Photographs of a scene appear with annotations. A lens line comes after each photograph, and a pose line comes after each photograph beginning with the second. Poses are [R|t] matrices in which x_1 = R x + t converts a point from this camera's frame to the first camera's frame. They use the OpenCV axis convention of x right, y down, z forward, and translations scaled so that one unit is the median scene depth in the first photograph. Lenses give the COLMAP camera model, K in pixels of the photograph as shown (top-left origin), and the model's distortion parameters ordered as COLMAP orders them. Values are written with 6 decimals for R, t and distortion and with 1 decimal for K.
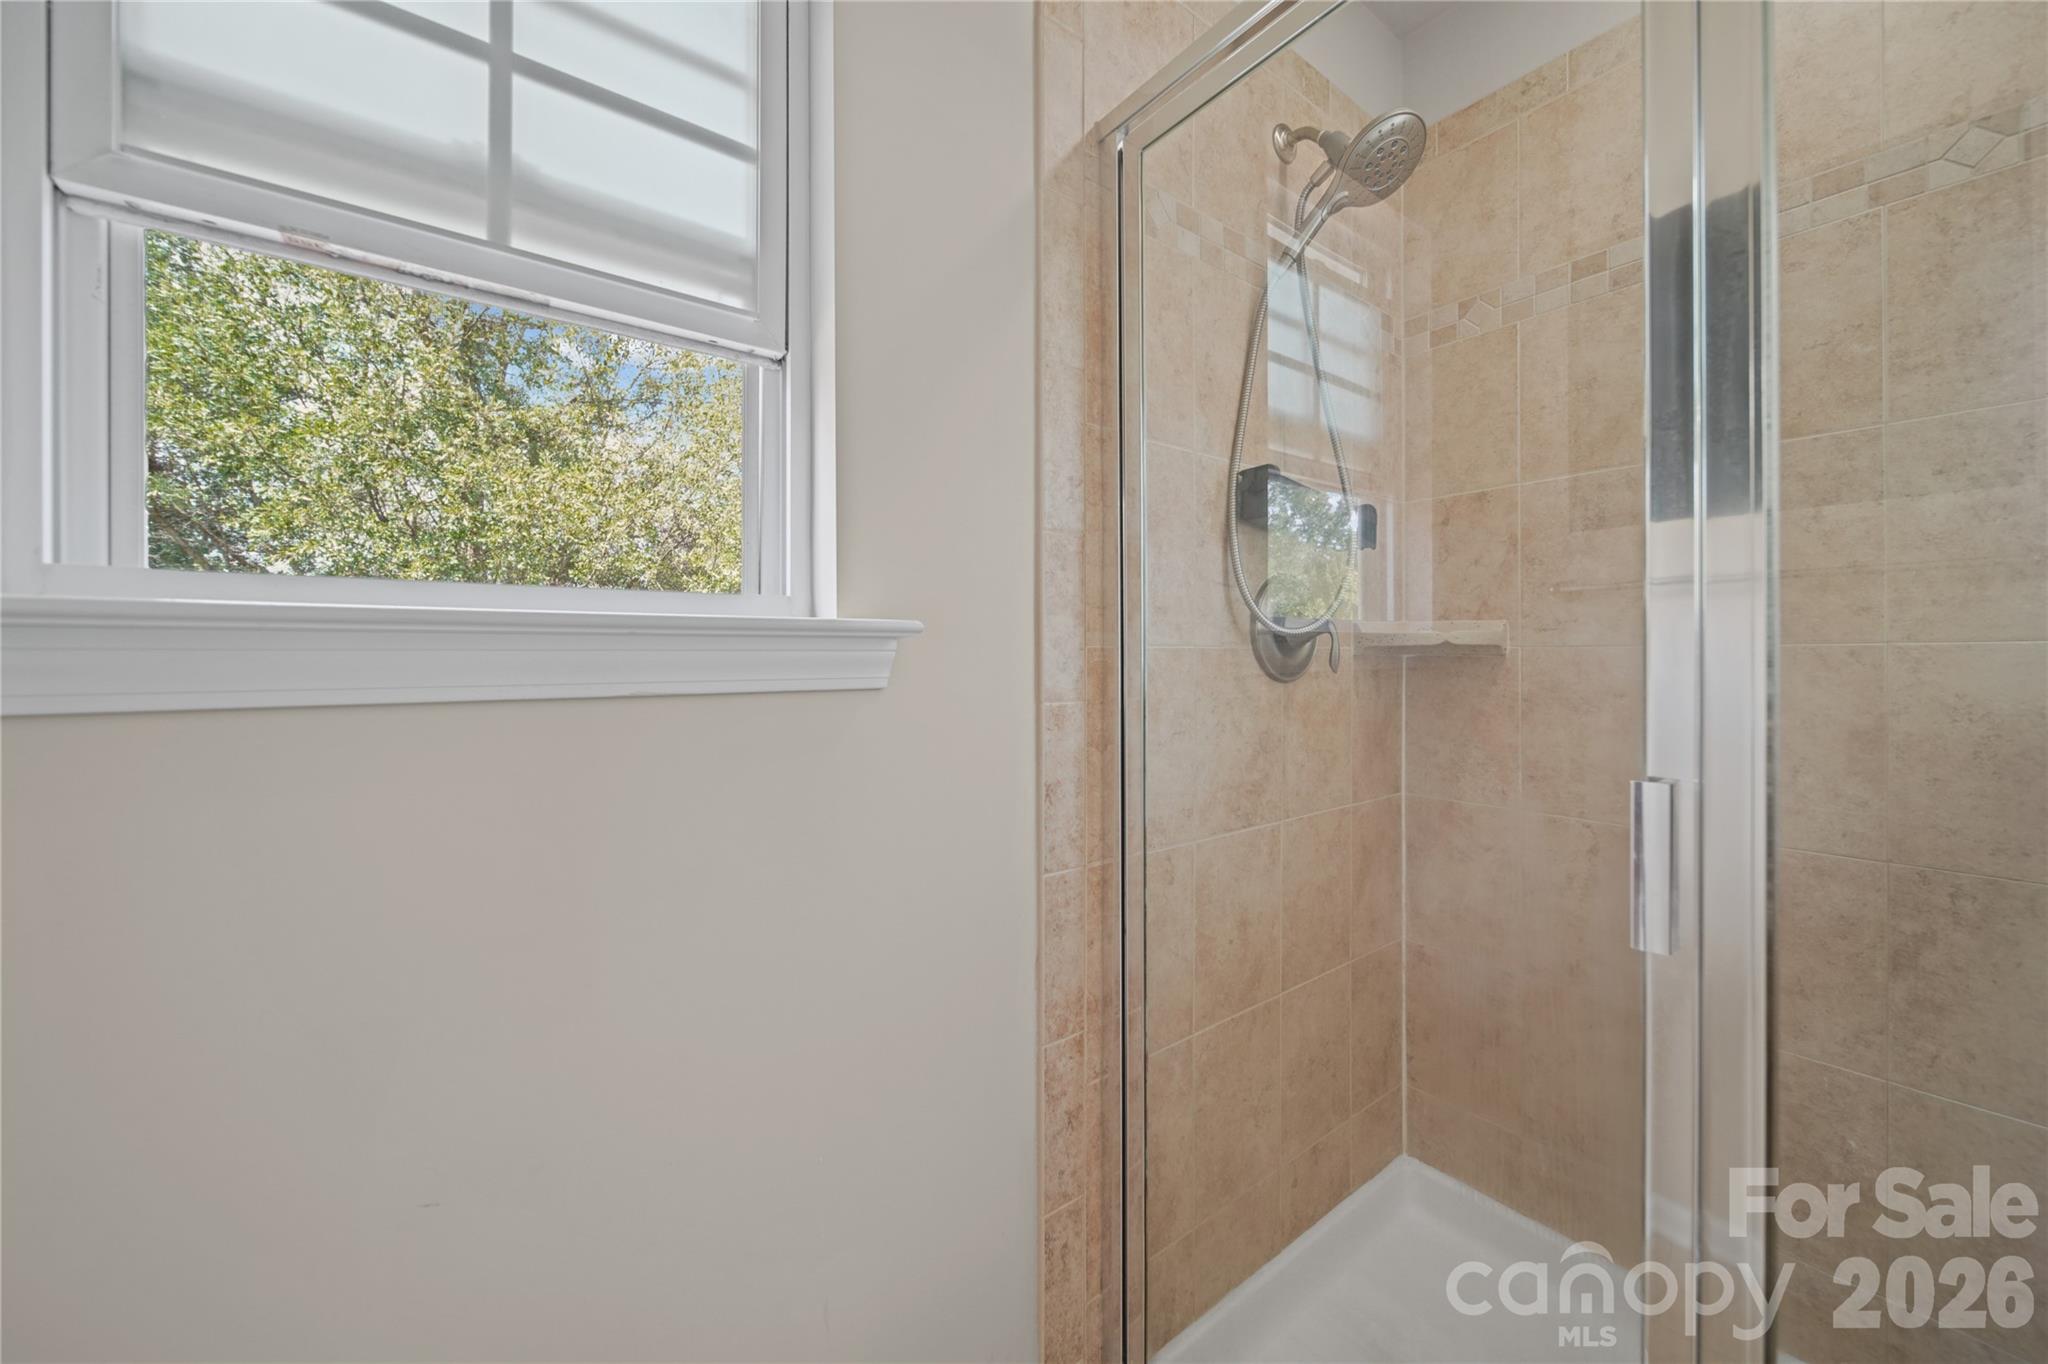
lens RADIAL K [[742.2, 0, 1032.7], [0, 742.2, 665.6], [0, 0, 1]] dist [0.001346, 0.000032]
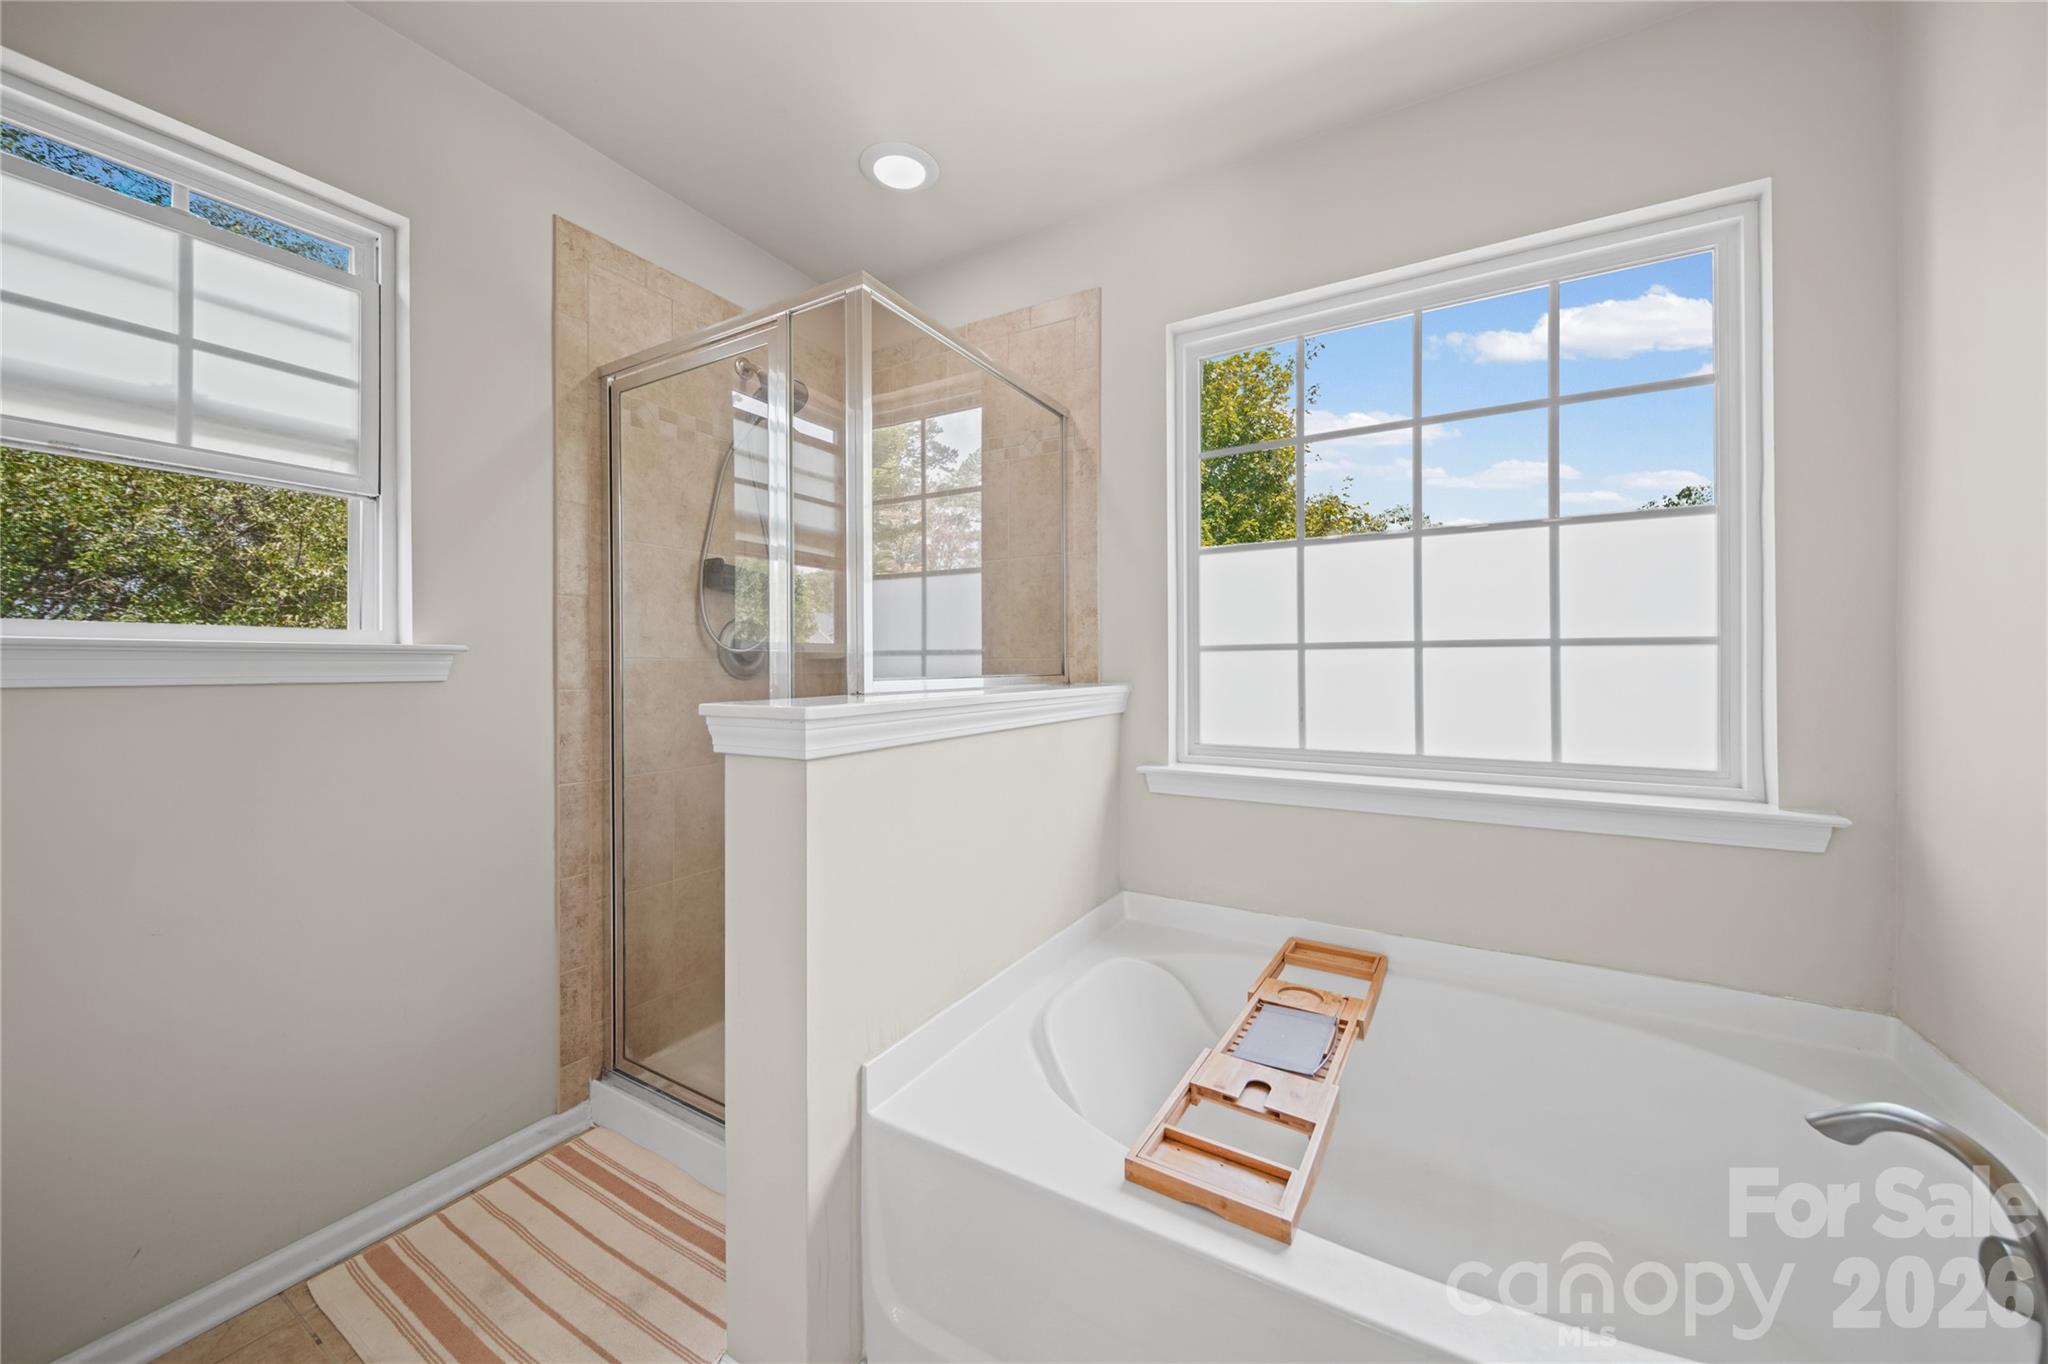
lens RADIAL K [[742.2, 0, 1027.4], [0, 742.2, 674.1], [0, 0, 1]] dist [0.001346, 0.000032]
pose [[0.929232, -0.001443, 0.369493, 0.394079], [0.002078, 0.999997, -0.001319, 0.015571], [-0.369490, 0.001993, 0.929233, -1.070926]]
